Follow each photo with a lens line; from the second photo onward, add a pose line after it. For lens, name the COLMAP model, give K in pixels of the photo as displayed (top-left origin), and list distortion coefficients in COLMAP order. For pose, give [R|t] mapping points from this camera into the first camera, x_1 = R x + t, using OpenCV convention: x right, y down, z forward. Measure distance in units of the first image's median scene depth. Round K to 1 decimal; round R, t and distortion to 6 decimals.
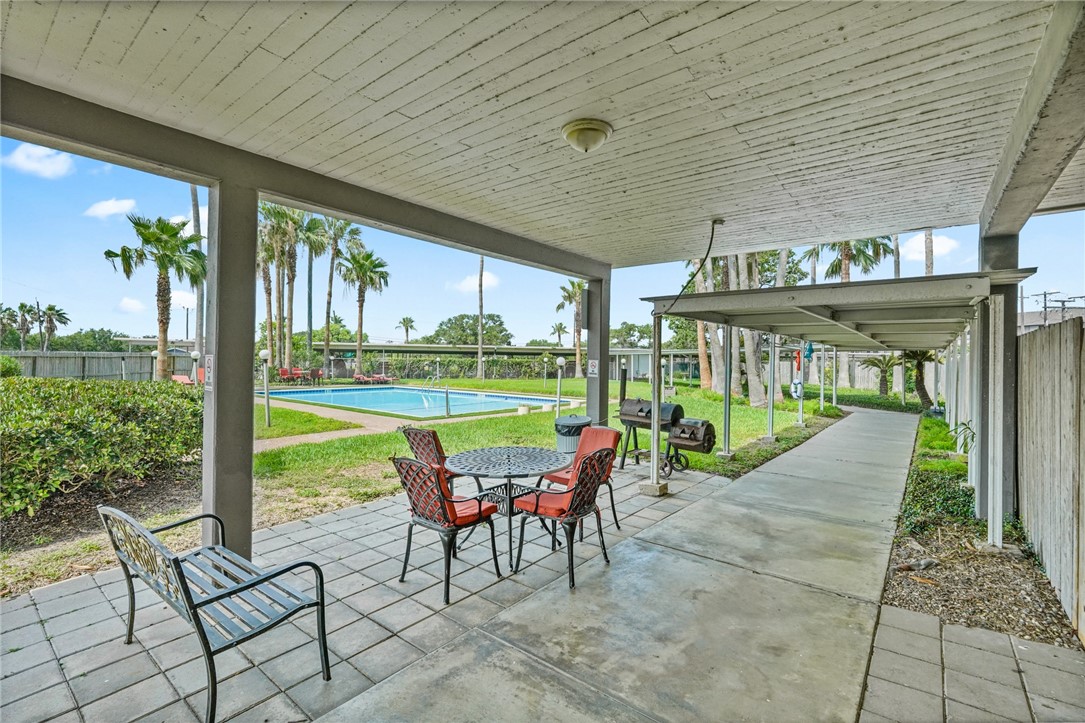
lens RADIAL K [[488.4, 0, 547.1], [0, 488.4, 359.4], [0, 0, 1]] dist [-0.015124, 0.006390]
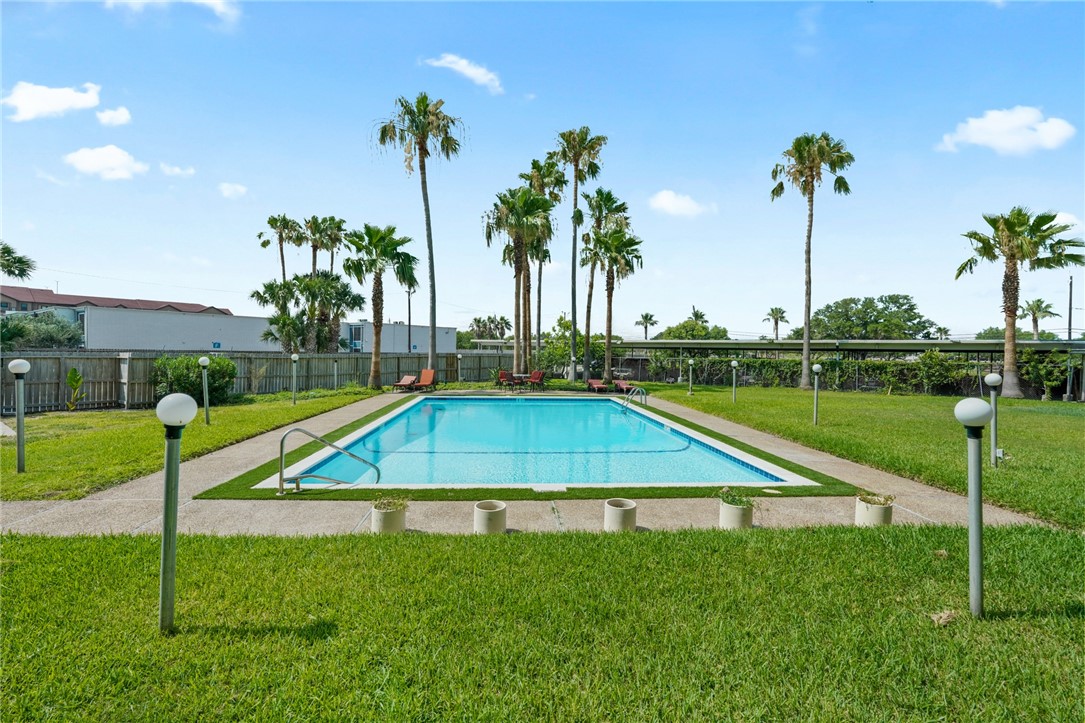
lens RADIAL K [[488.4, 0, 539.4], [0, 488.4, 353.5], [0, 0, 1]] dist [-0.015124, 0.006390]
pose [[0.676839, -0.000289, -0.736131, 0.104196], [-0.003184, 0.999989, -0.003321, -0.006352], [0.736124, 0.004592, 0.676831, 0.261543]]
